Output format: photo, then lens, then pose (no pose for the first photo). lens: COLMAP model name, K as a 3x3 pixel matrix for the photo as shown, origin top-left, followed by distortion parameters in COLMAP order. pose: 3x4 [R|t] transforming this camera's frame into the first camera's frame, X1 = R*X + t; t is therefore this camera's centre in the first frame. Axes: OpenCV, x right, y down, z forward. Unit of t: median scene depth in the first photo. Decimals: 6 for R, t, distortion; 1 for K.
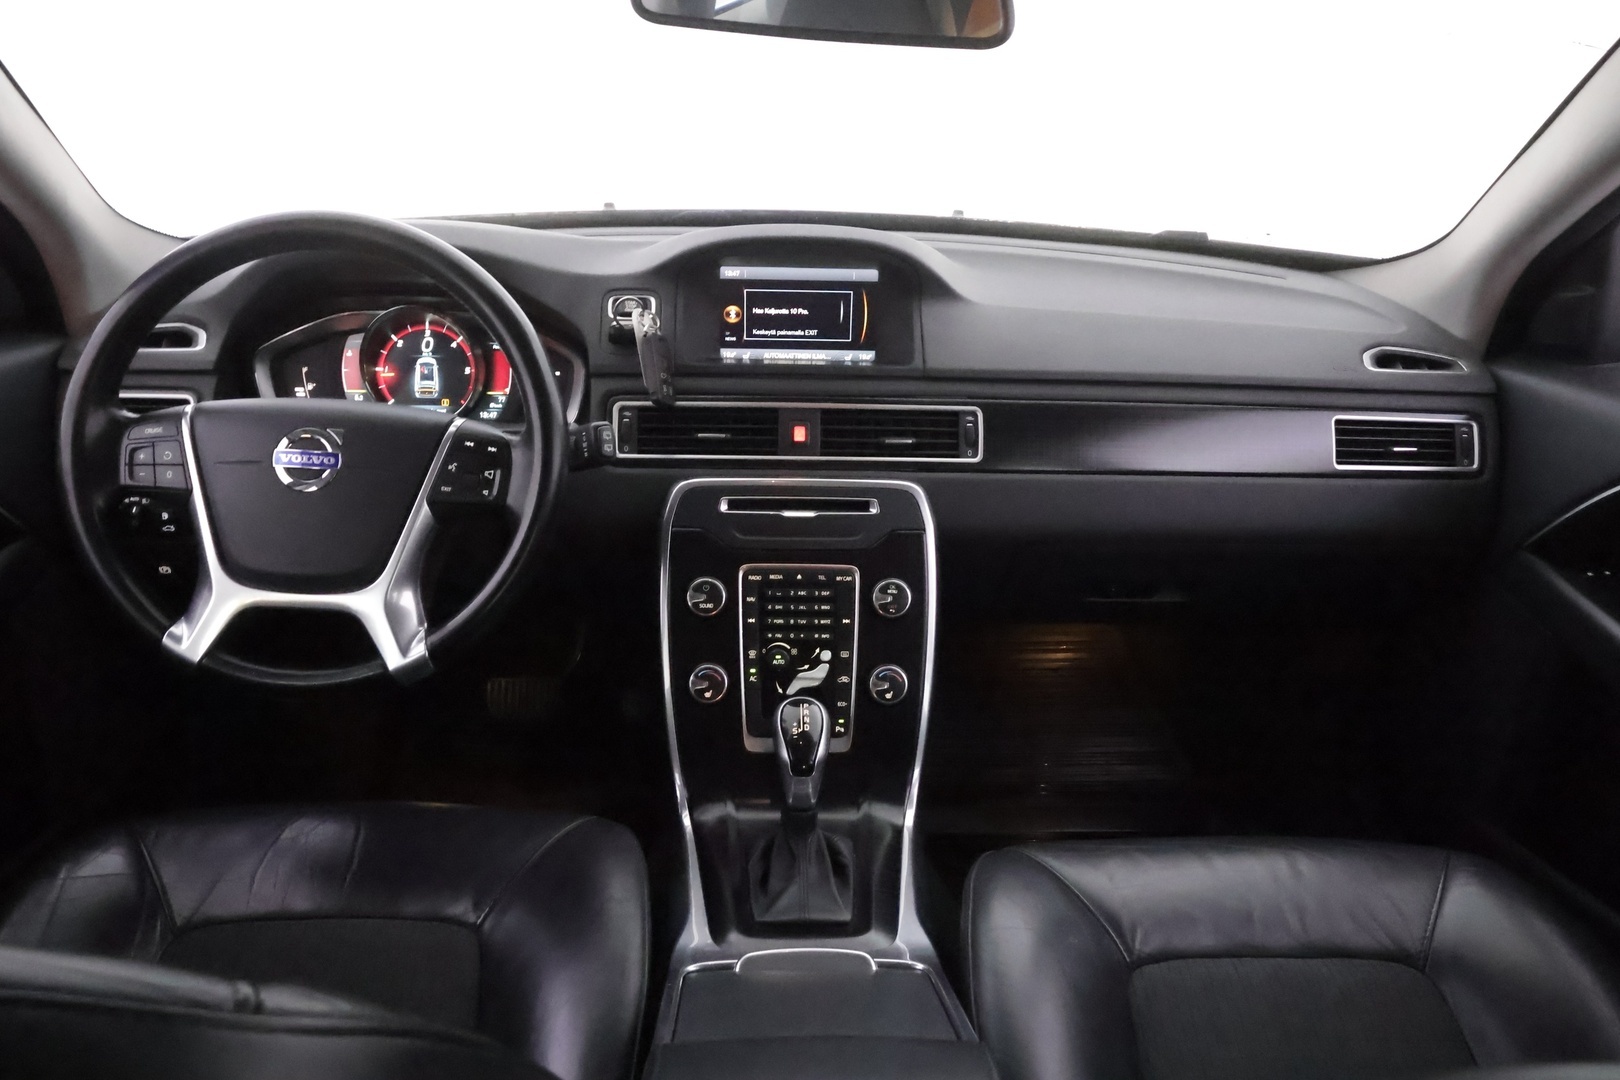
lens RADIAL K [[1263.5, 0, 810.0], [0, 1263.5, 540.0], [0, 0, 1]] dist [-0.003458, 0.003435]
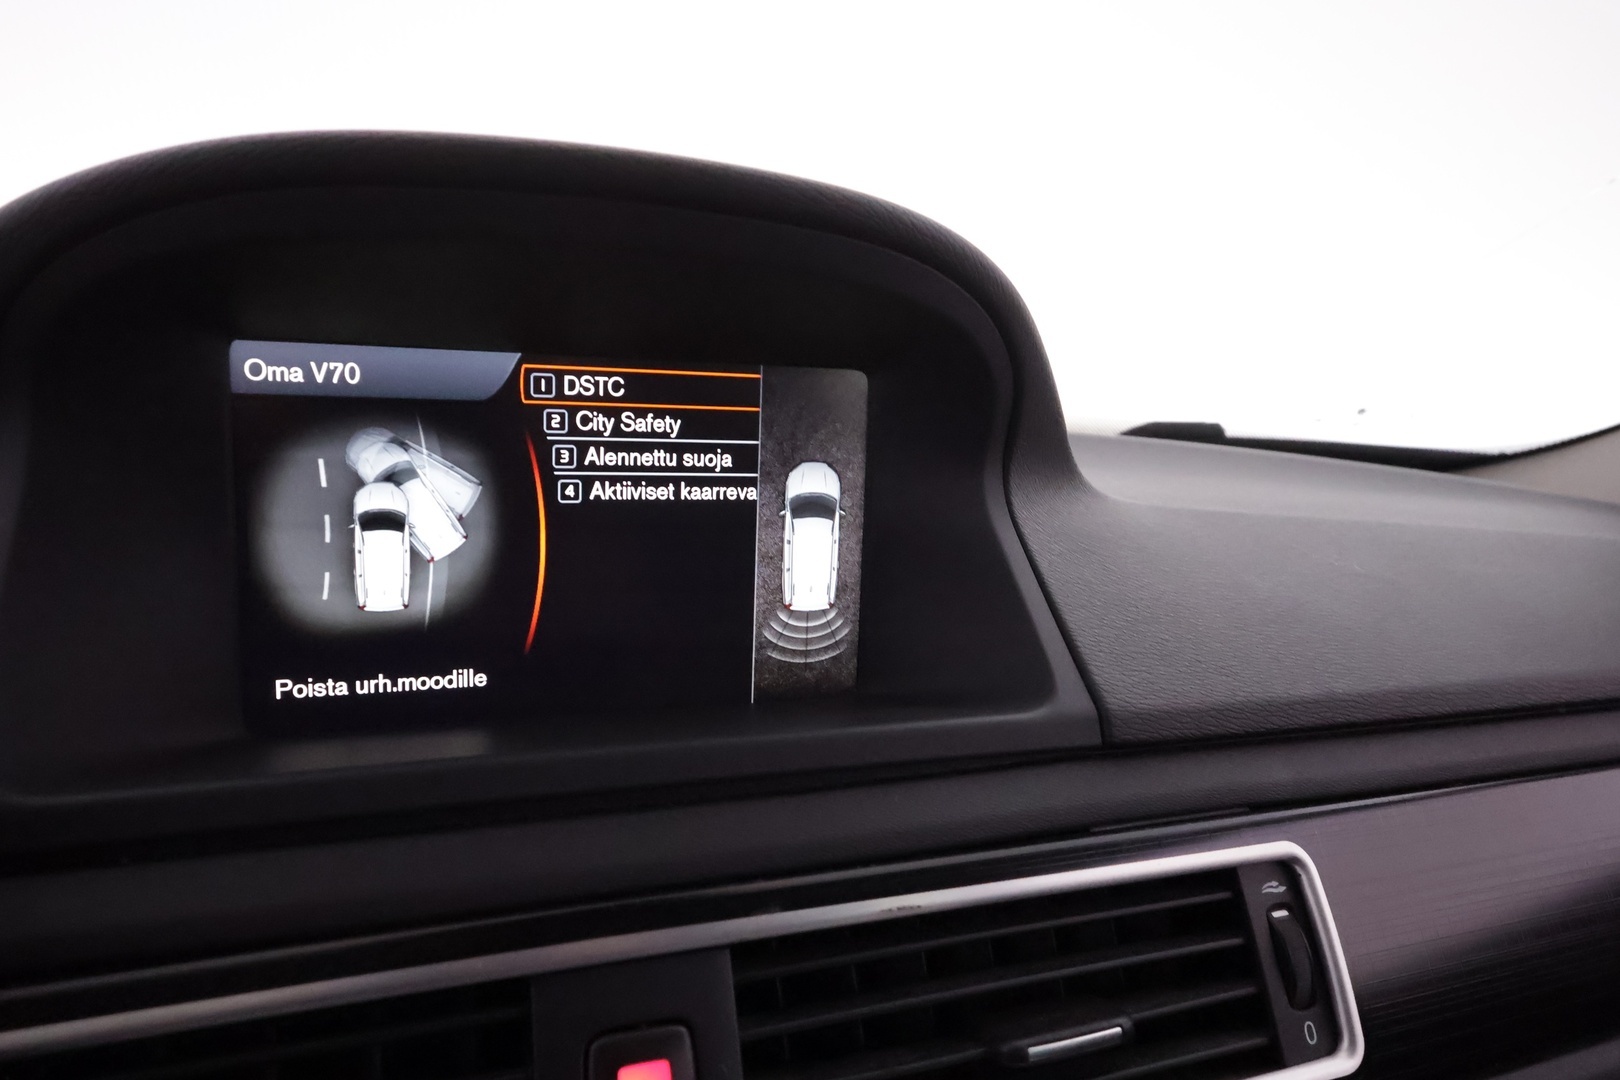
lens RADIAL K [[1037.9, 0, 812.0], [0, 1037.9, 536.1], [0, 0, 1]] dist [-0.005129, 0.000197]
pose [[0.952970, -0.035650, 0.300959, -0.030583], [0.105708, 0.969792, -0.219840, -0.137486], [-0.284030, 0.241315, 0.927951, 0.850692]]
